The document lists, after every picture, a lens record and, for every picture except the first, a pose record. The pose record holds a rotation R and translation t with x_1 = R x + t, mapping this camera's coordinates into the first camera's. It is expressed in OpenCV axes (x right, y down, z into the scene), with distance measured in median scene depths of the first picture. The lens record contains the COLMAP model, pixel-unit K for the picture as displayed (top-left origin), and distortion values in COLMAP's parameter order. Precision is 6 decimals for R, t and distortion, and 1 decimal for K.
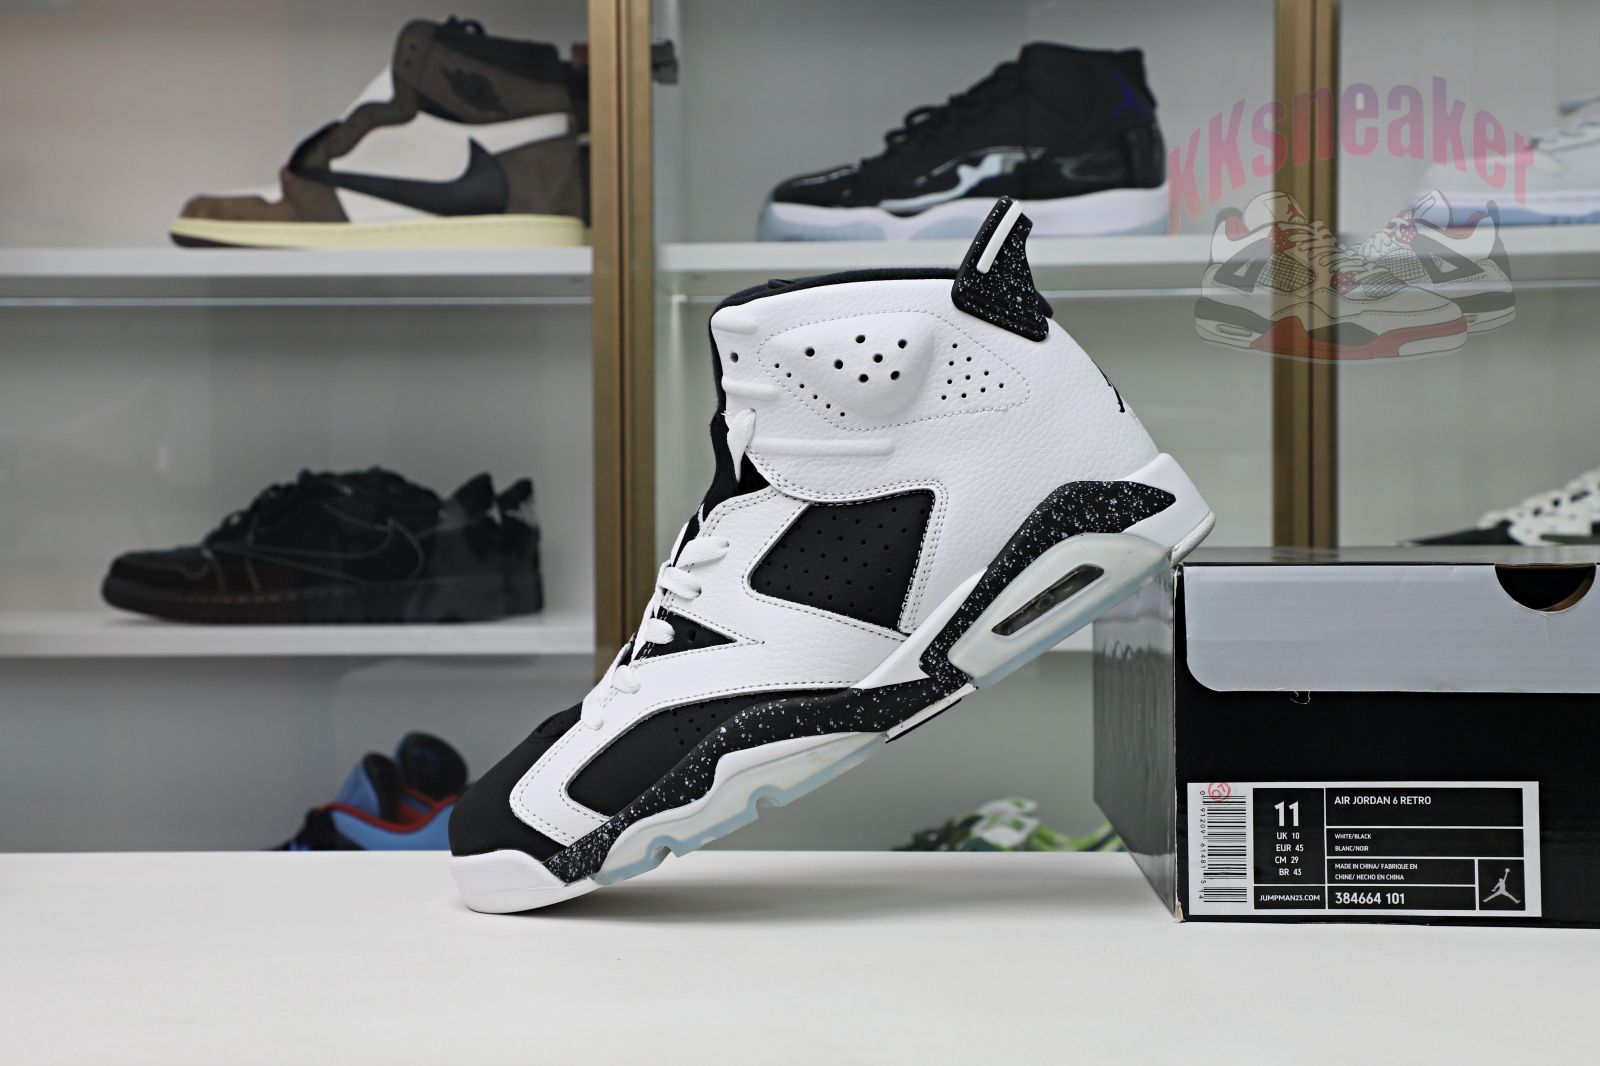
lens RADIAL K [[2567.7, 0, 800.0], [0, 2567.7, 533.0], [0, 0, 1]] dist [0.233280, 0.053589]
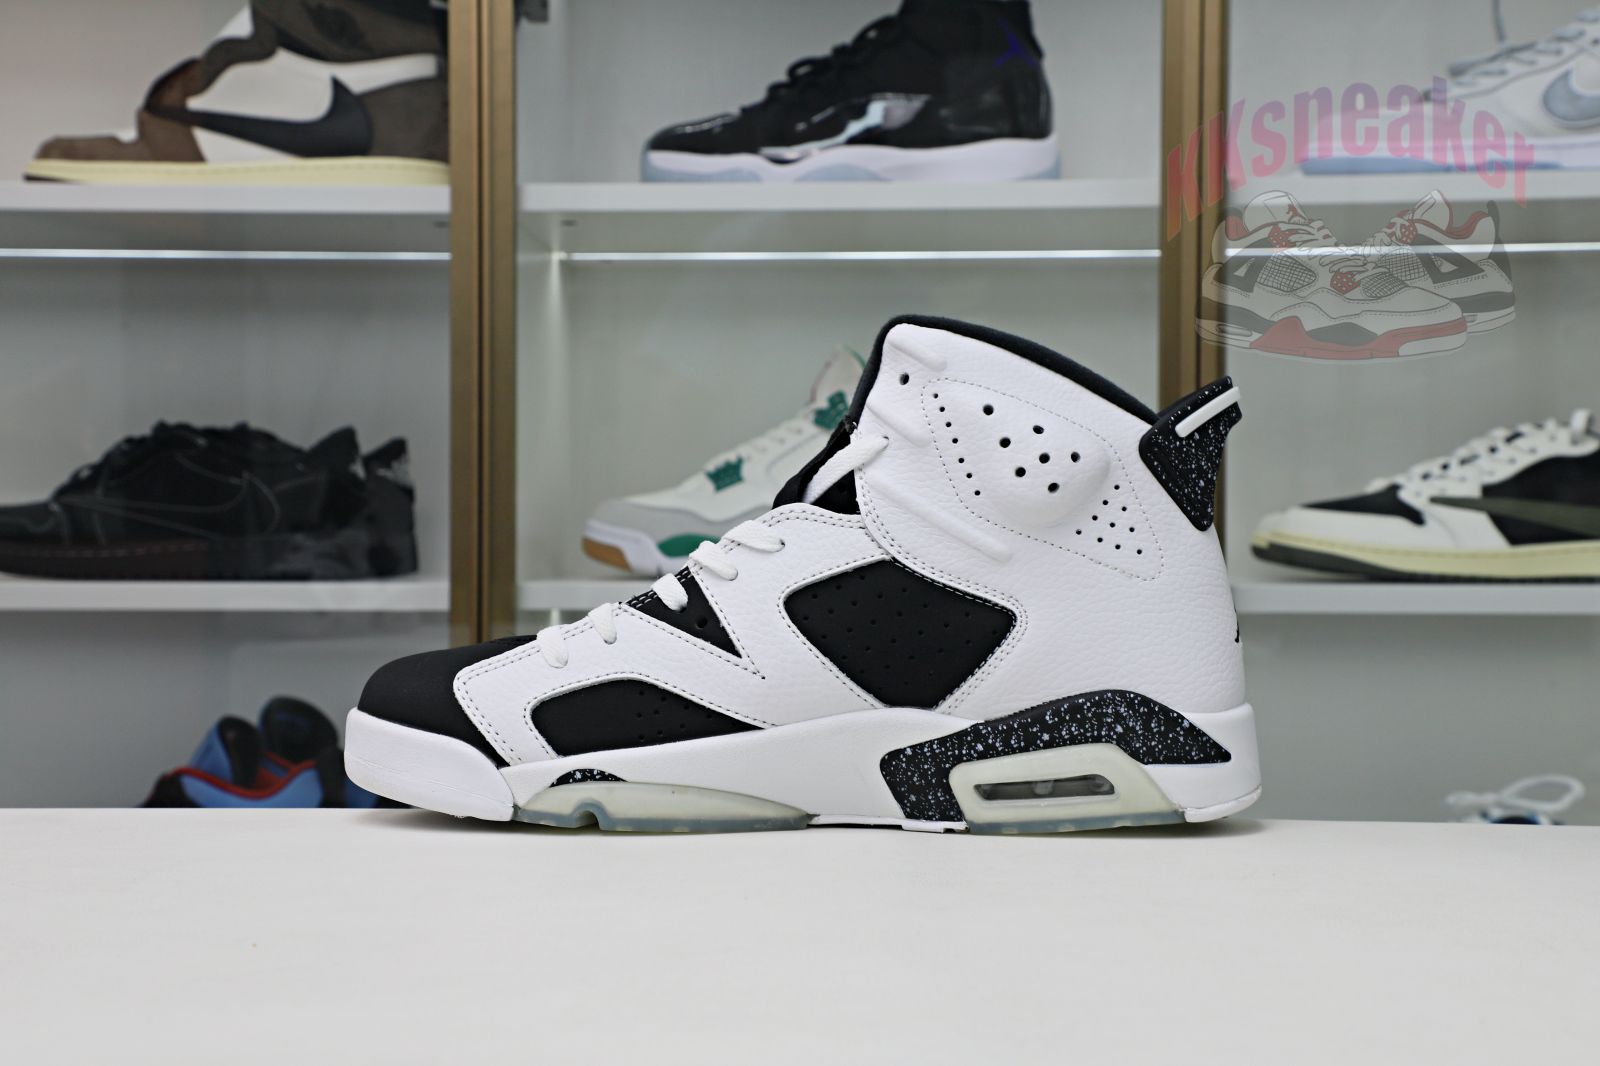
lens RADIAL K [[2195.3, 0, 800.0], [0, 2195.3, 533.0], [0, 0, 1]] dist [0.162047, 0.074272]
pose [[0.999786, 0.009455, 0.018401, 0.032430], [-0.009230, 0.999882, -0.012266, 0.025478], [-0.018515, 0.012094, 0.999755, 0.171927]]
